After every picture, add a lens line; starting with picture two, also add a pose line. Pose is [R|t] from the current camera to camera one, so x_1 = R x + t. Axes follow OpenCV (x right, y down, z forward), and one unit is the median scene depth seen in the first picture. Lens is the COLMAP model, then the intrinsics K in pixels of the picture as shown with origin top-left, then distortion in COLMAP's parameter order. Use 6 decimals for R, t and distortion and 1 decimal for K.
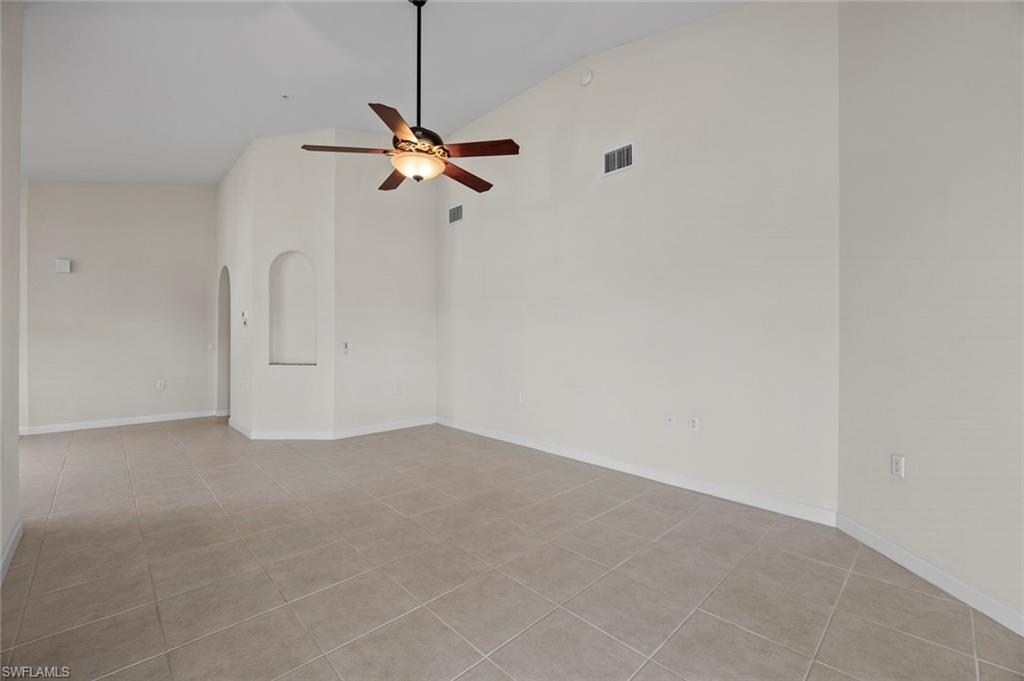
lens RADIAL K [[419.4, 0, 514.4], [0, 419.4, 334.0], [0, 0, 1]] dist [0.001315, -0.000002]
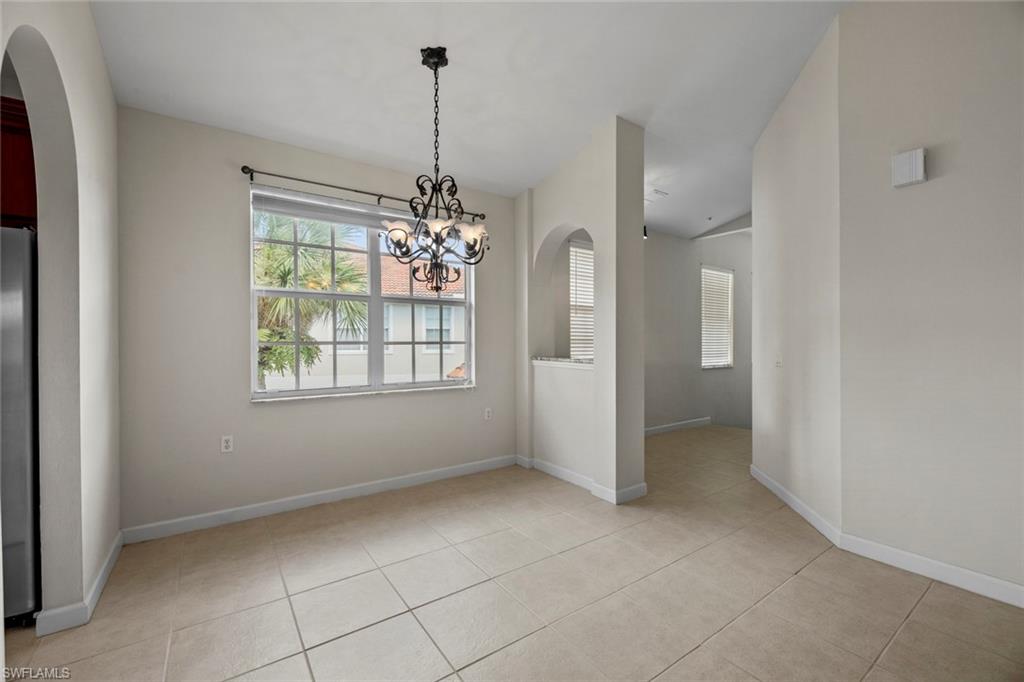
lens RADIAL K [[419.4, 0, 512.0], [0, 419.4, 341.0], [0, 0, 1]] dist [-0.000351, -0.000058]
pose [[-0.160019, -0.005069, -0.987101, -0.773715], [0.009859, 0.999929, -0.006733, 0.006962], [0.987065, -0.010810, -0.159957, 0.865971]]
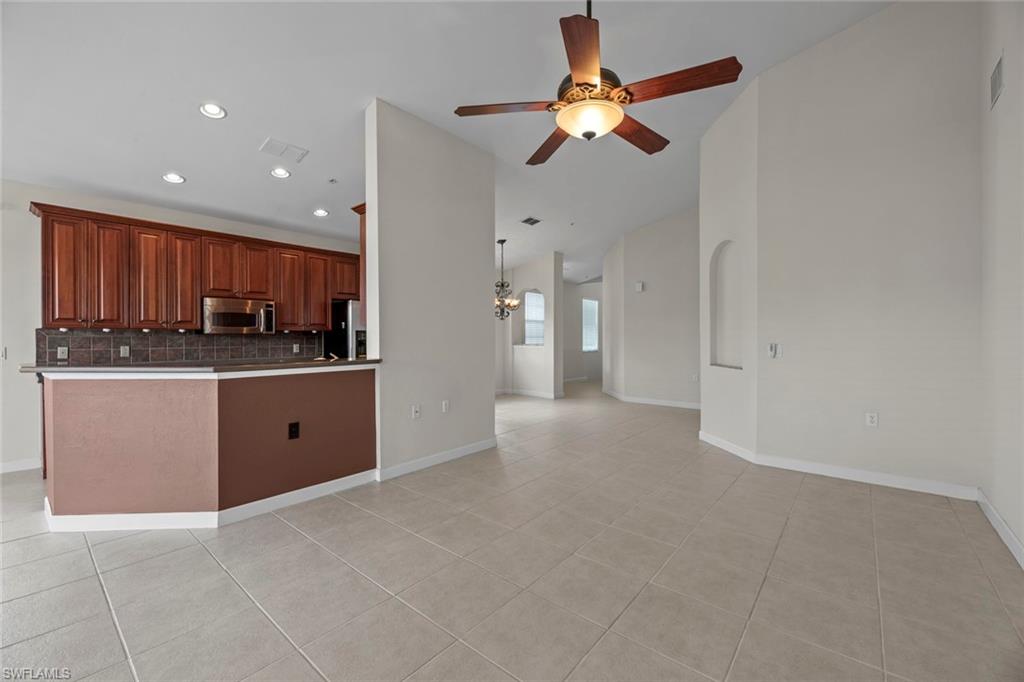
lens RADIAL K [[417.3, 0, 511.7], [0, 417.3, 337.9], [0, 0, 1]] dist [0.000109, -0.000021]
pose [[0.099797, -0.001342, -0.995007, 0.376066], [0.010420, 0.999946, -0.000304, 0.007872], [0.994953, -0.010338, 0.099806, 0.540682]]
